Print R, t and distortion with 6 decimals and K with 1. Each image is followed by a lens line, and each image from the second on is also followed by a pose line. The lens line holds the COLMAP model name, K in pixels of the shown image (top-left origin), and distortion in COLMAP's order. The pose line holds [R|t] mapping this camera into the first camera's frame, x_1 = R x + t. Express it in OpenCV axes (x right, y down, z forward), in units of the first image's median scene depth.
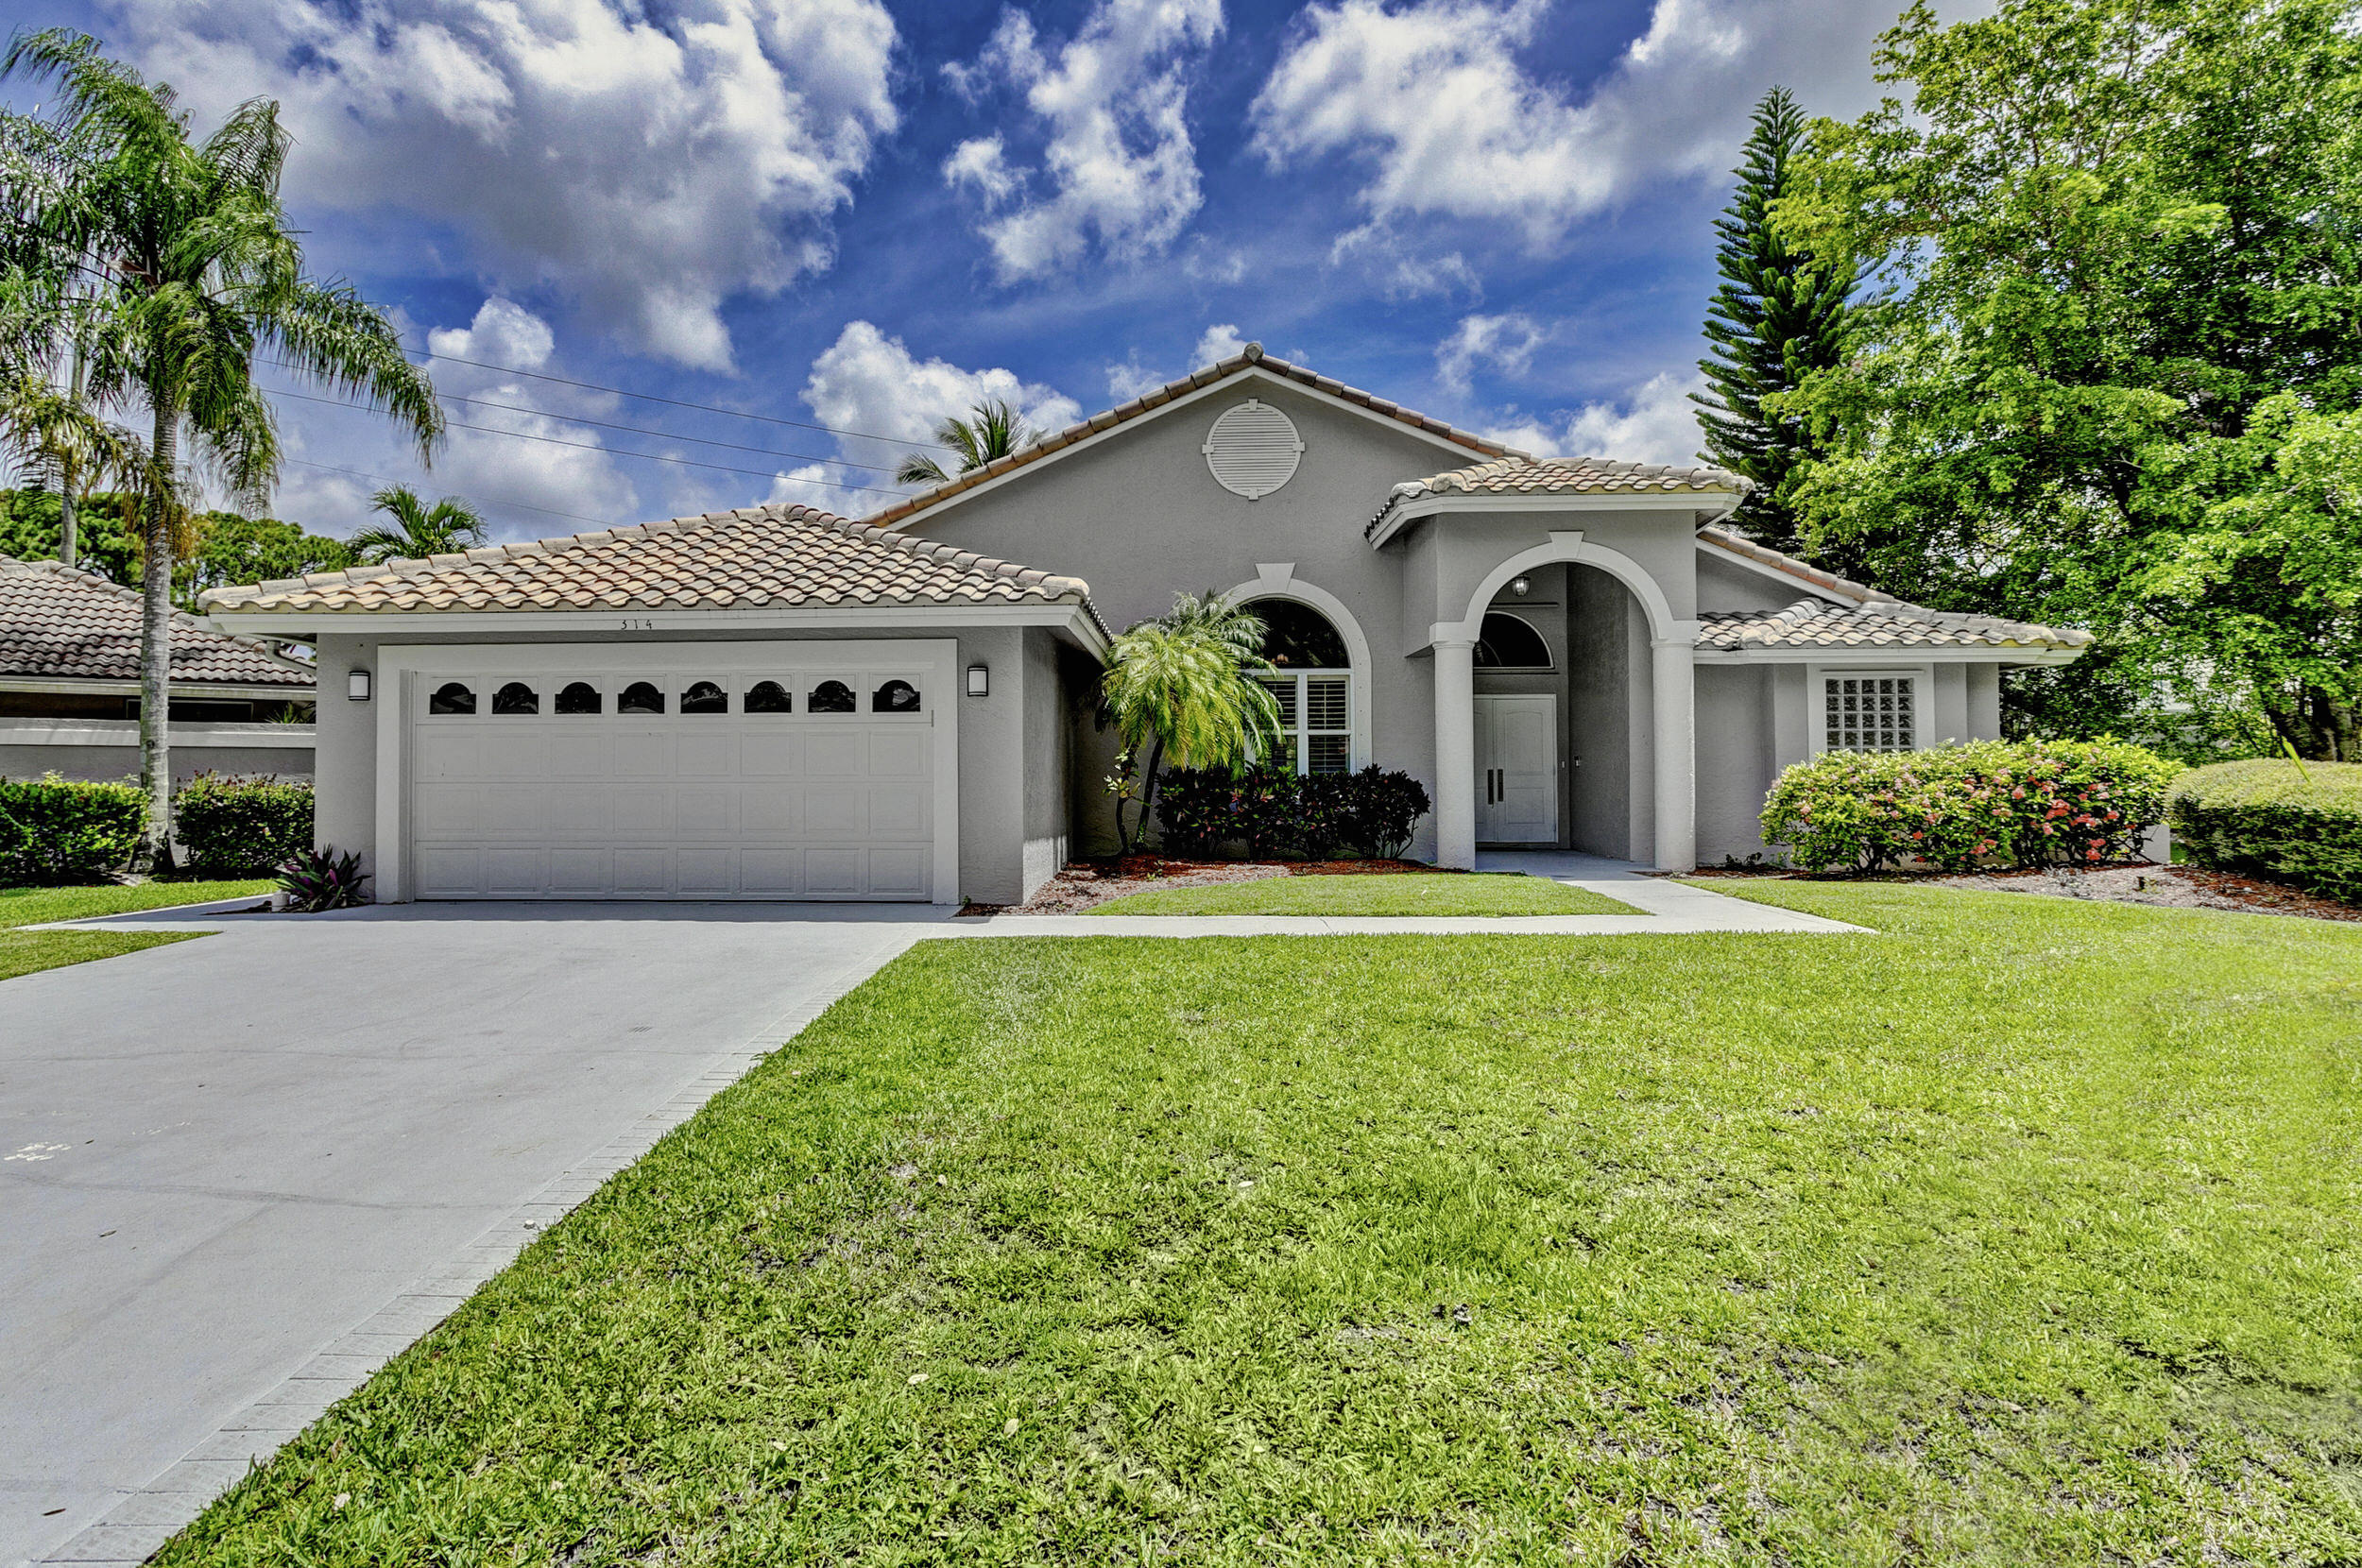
lens RADIAL K [[1197.7, 0, 1180.6], [0, 1197.7, 775.3], [0, 0, 1]] dist [0.014576, 0.000189]
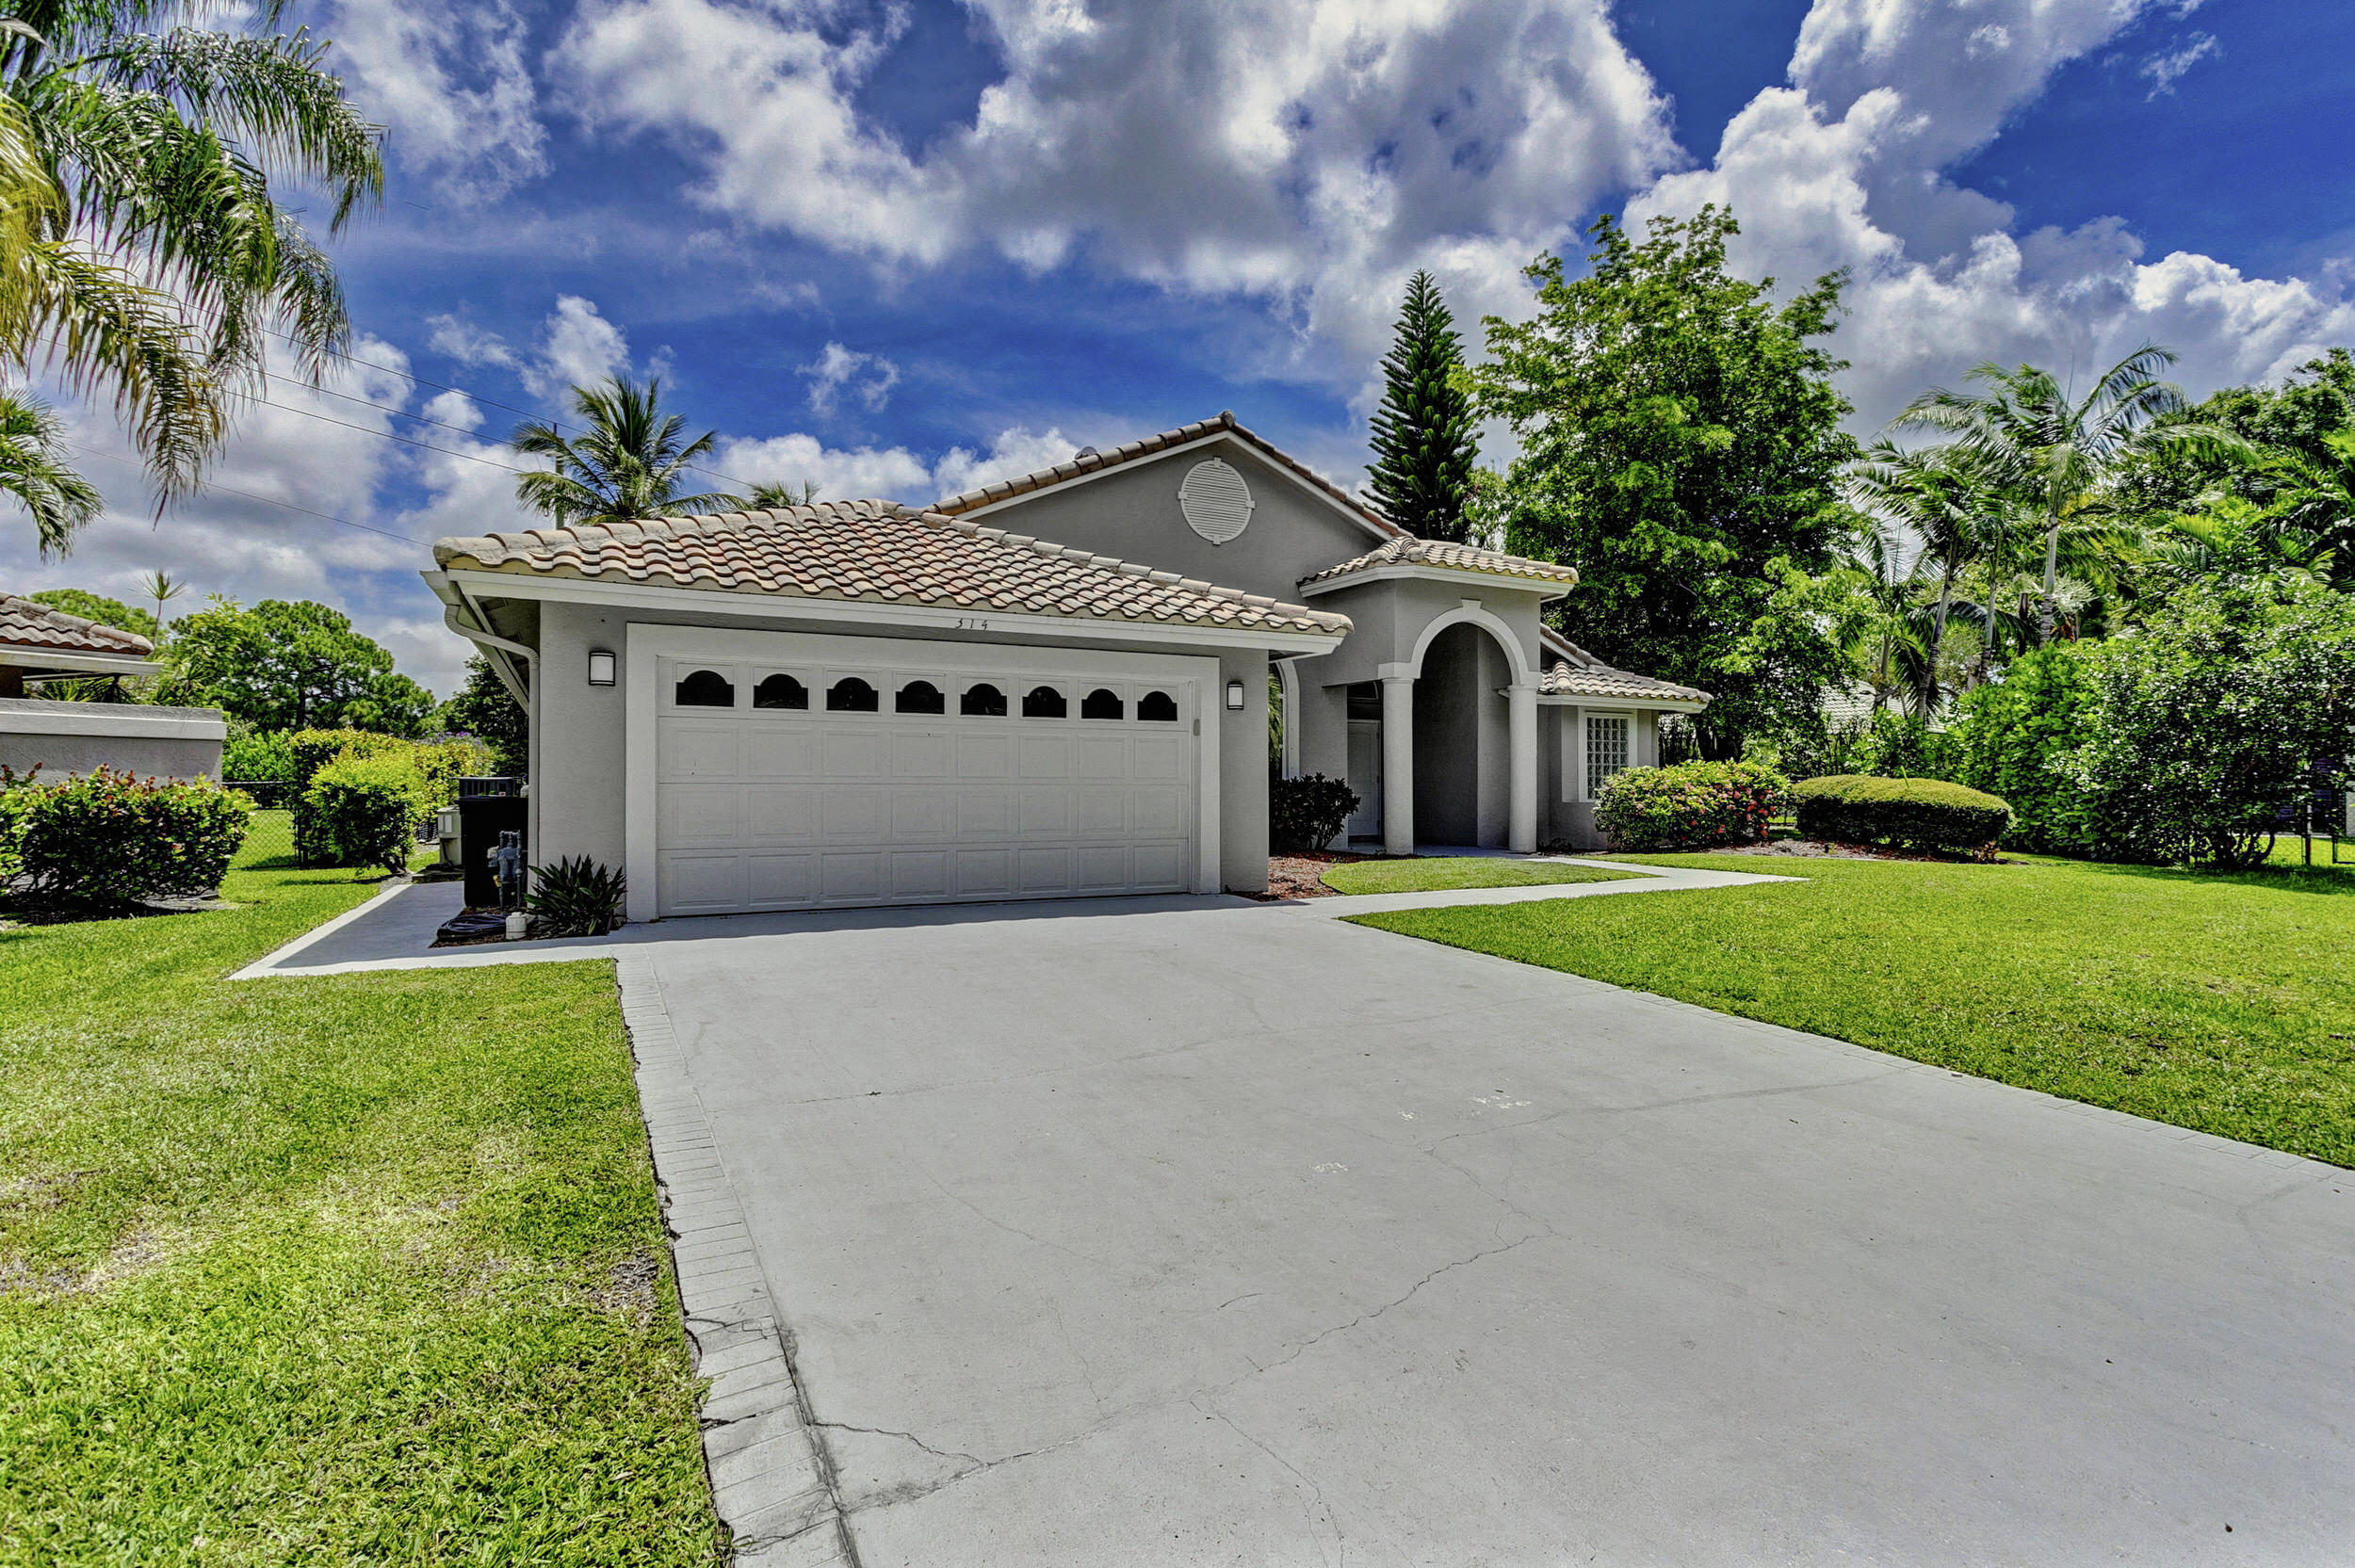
lens RADIAL K [[1134.7, 0, 1176.5], [0, 1134.7, 792.8], [0, 0, 1]] dist [-0.000777, 0.000741]
pose [[0.857518, 0.001305, 0.514453, -0.594899], [-0.004767, 0.999974, 0.005408, 0.005682], [-0.514432, -0.007090, 0.857502, 0.083973]]
